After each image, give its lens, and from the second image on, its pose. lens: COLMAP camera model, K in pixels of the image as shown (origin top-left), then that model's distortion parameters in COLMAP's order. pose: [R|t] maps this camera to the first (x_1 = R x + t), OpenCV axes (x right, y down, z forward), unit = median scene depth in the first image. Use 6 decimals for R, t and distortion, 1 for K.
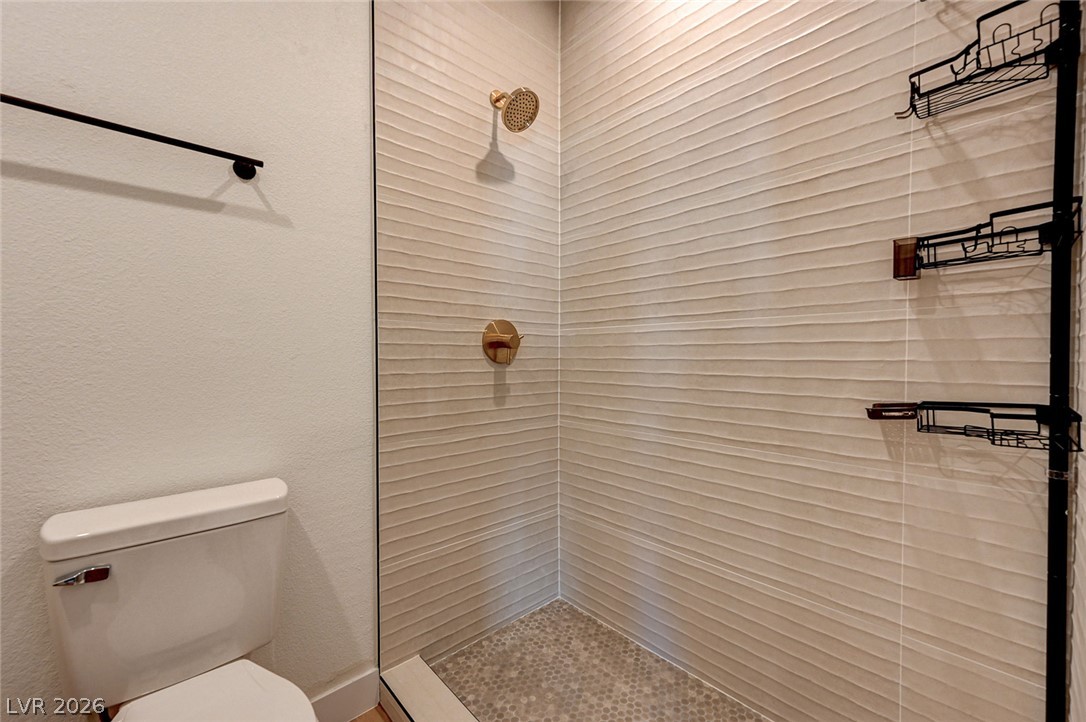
lens RADIAL K [[433.7, 0, 542.4], [0, 433.7, 363.6], [0, 0, 1]] dist [0.000195, 0.000316]
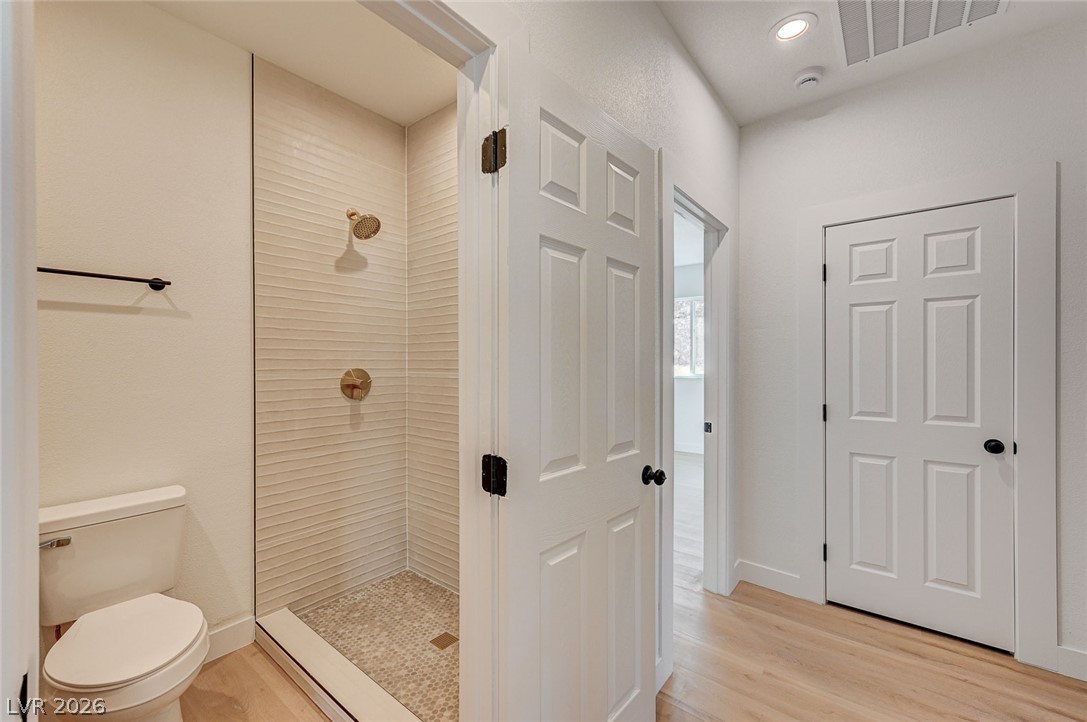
lens RADIAL K [[434.1, 0, 541.7], [0, 434.1, 365.4], [0, 0, 1]] dist [0.000195, 0.000316]
pose [[0.987394, 0.001593, 0.158276, 0.280868], [0.000407, 0.999920, -0.012603, -0.094382], [-0.158284, 0.012508, 0.987314, -0.492800]]
